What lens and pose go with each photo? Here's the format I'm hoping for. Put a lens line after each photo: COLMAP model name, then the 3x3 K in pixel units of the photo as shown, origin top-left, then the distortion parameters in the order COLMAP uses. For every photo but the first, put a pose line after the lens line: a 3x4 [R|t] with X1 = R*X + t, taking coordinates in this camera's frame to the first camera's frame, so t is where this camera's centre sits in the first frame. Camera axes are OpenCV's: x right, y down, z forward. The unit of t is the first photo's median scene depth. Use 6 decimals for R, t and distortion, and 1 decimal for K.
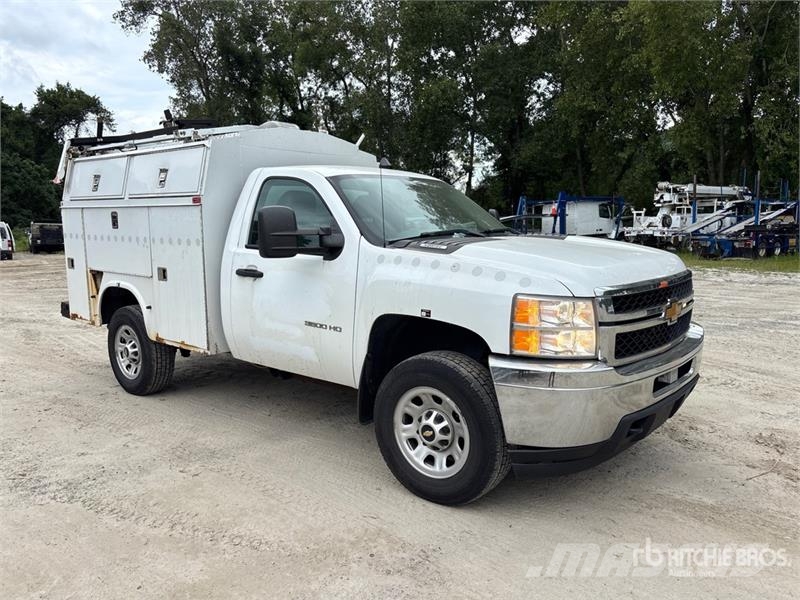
lens RADIAL K [[605.6, 0, 396.8], [0, 605.6, 297.6], [0, 0, 1]] dist [0.055767, -0.065230]
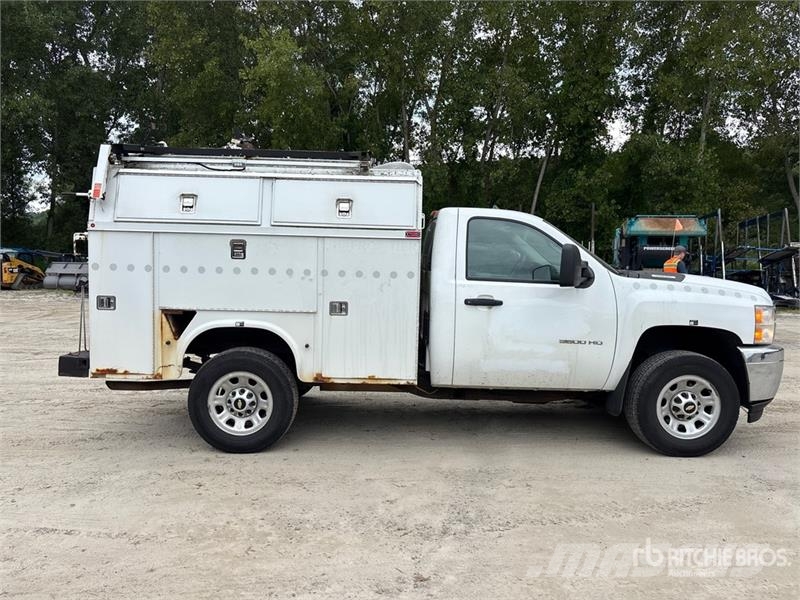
lens RADIAL K [[605.6, 0, 393.2], [0, 605.6, 295.9], [0, 0, 1]] dist [0.055767, -0.065230]
pose [[0.755003, -0.017214, 0.655495, -0.984201], [0.061397, 0.997120, -0.044532, -0.011565], [-0.652840, 0.073867, 0.753885, 0.249069]]
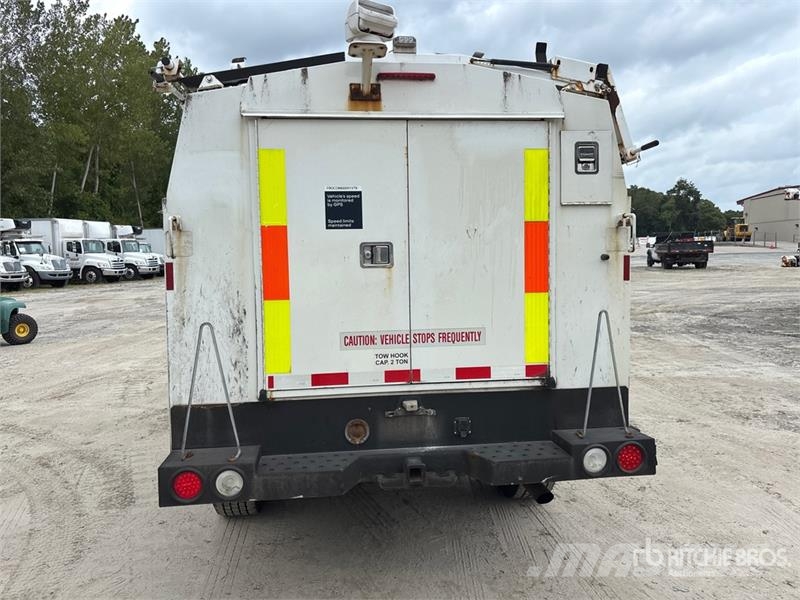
lens RADIAL K [[605.6, 0, 389.2], [0, 605.6, 286.2], [0, 0, 1]] dist [0.055767, -0.065230]
pose [[-0.733317, -0.012234, 0.679777, -0.937422], [0.114591, 0.983311, 0.141313, -0.227235], [-0.670161, 0.181523, -0.719677, 1.881903]]
